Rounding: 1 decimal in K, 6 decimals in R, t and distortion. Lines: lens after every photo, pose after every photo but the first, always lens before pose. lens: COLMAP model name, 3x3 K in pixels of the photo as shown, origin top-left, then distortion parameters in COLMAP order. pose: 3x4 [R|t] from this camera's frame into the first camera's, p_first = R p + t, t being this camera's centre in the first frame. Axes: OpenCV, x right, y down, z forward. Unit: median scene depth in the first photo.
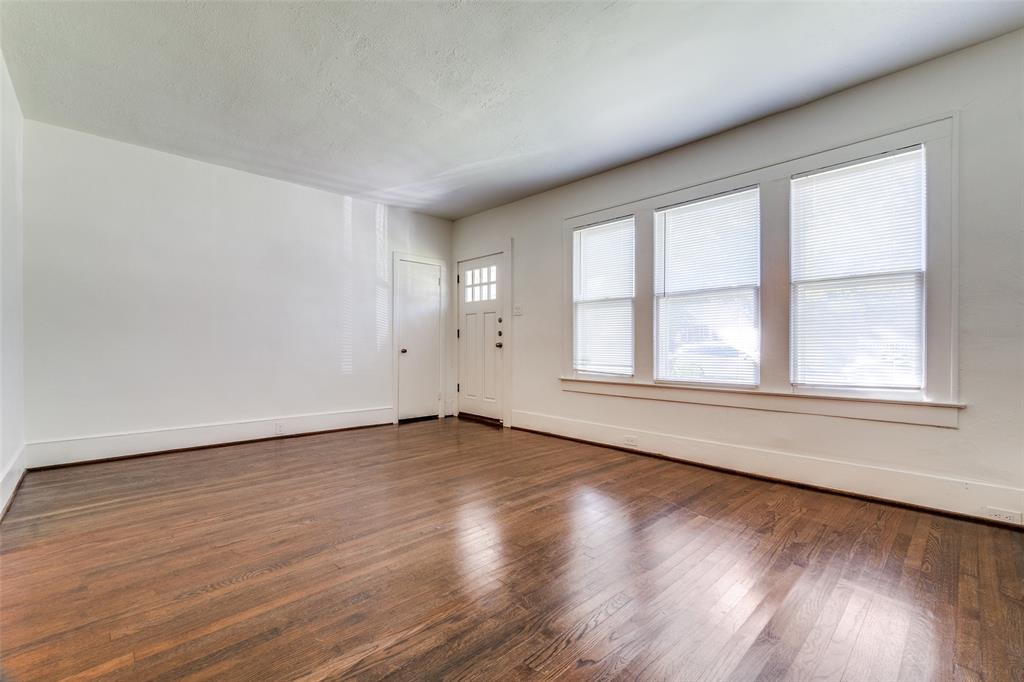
lens RADIAL K [[439.6, 0, 507.8], [0, 439.6, 341.2], [0, 0, 1]] dist [-0.008414, 0.002494]
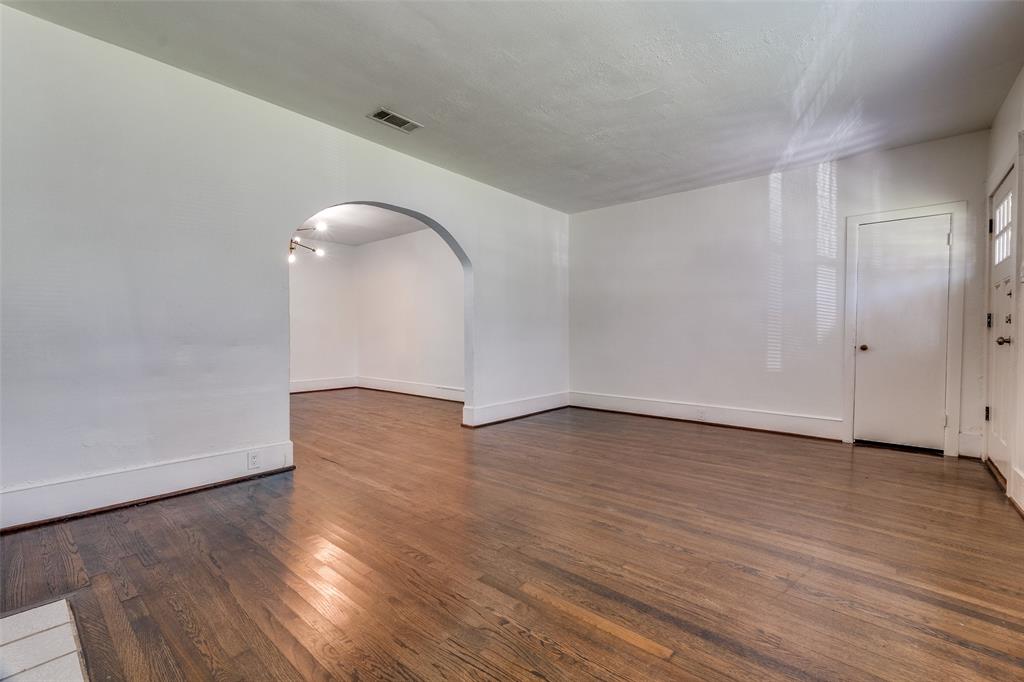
lens RADIAL K [[439.6, 0, 508.1], [0, 439.6, 343.6], [0, 0, 1]] dist [-0.008414, 0.002494]
pose [[0.100130, 0.016277, -0.994841, 0.509043], [0.006619, 0.999833, 0.017025, -0.001327], [0.994952, -0.008290, 0.100005, 0.391255]]
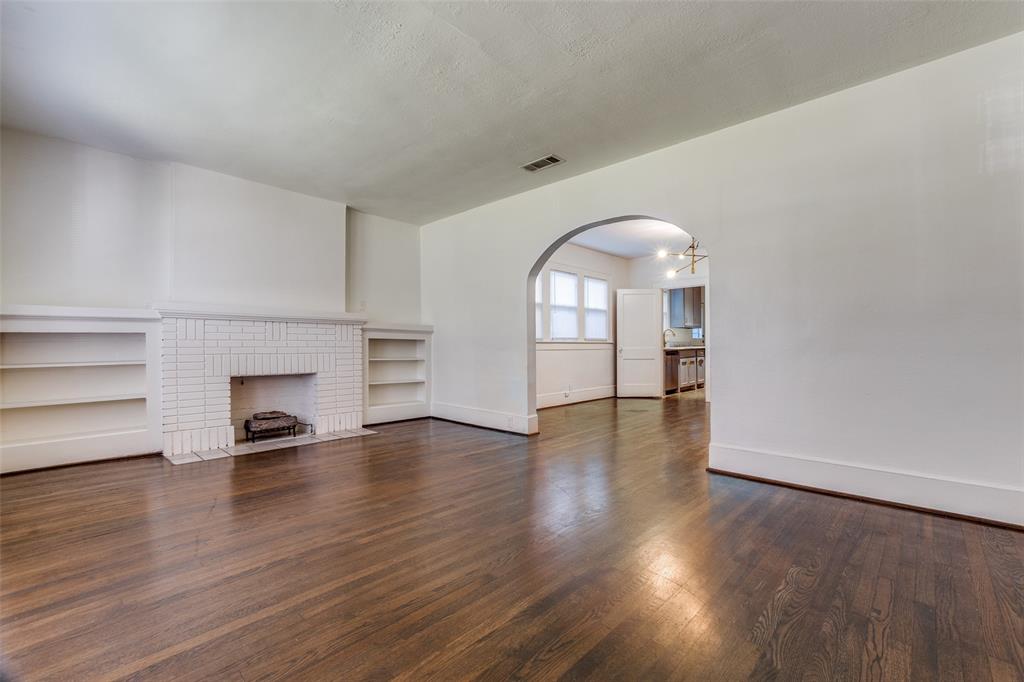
lens RADIAL K [[439.6, 0, 509.3], [0, 439.6, 340.4], [0, 0, 1]] dist [-0.008414, 0.002494]
pose [[-0.998763, -0.005450, -0.049414, -0.131444], [-0.004765, 0.999891, -0.013972, 0.001937], [0.049485, -0.013719, -0.998681, 1.140368]]
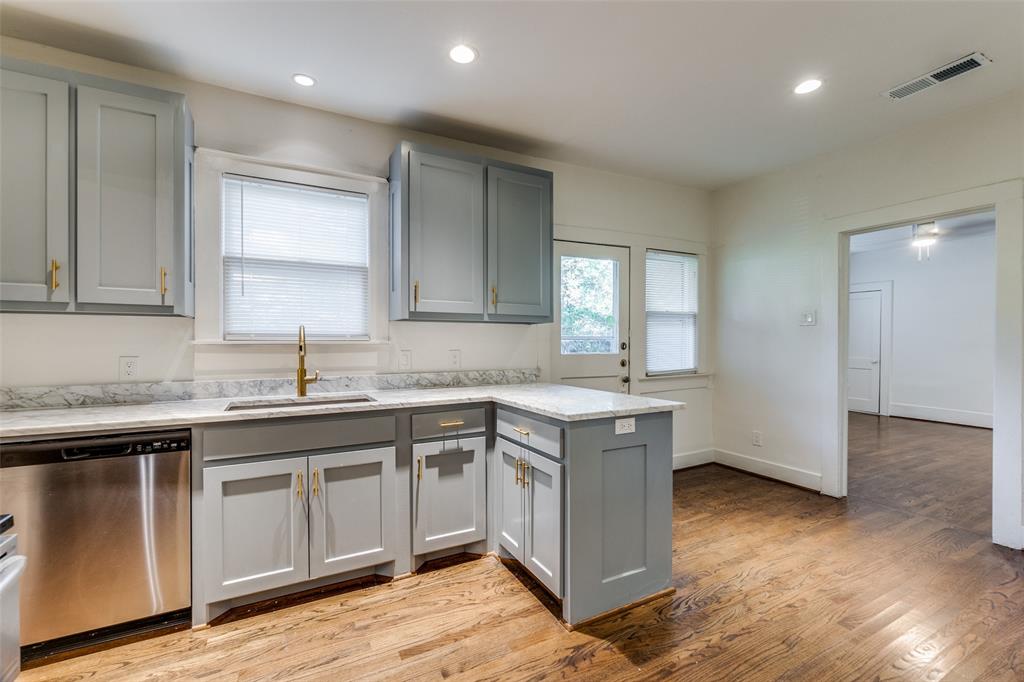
lens RADIAL K [[439.6, 0, 510.6], [0, 439.6, 343.2], [0, 0, 1]] dist [-0.008414, 0.002494]
pose [[-0.964467, -0.007199, 0.264103, -1.346444], [-0.009707, 0.999919, -0.008190, -0.060140], [-0.264023, -0.010462, -0.964460, -0.426628]]
